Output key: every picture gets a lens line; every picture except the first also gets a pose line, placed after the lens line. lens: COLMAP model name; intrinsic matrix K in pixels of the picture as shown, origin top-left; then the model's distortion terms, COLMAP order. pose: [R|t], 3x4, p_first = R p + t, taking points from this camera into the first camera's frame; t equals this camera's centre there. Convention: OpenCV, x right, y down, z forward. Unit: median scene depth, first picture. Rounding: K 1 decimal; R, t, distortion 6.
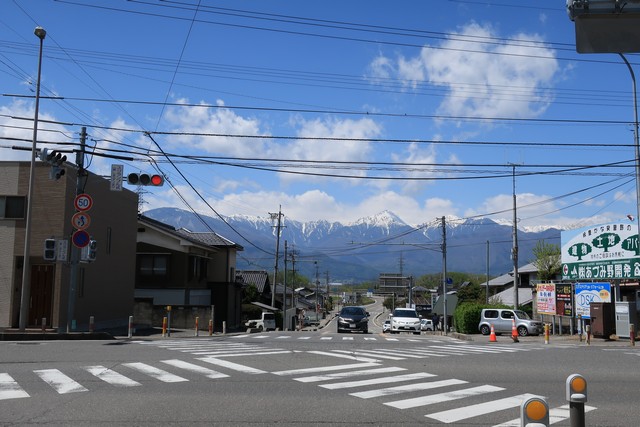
lens RADIAL K [[558.8, 0, 320.0], [0, 558.8, 213.5], [0, 0, 1]] dist [0.007402, 0.001786]
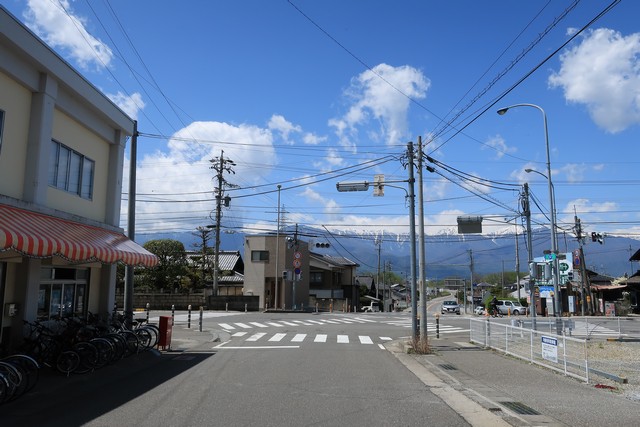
lens RADIAL K [[499.8, 0, 321.0], [0, 499.8, 215.6], [0, 0, 1]] dist [-0.010833, 0.009406]
pose [[0.981977, -0.027809, -0.186945, 0.043769], [0.028728, 0.999585, 0.002207, -0.106056], [0.186806, -0.007538, 0.982368, -0.593392]]
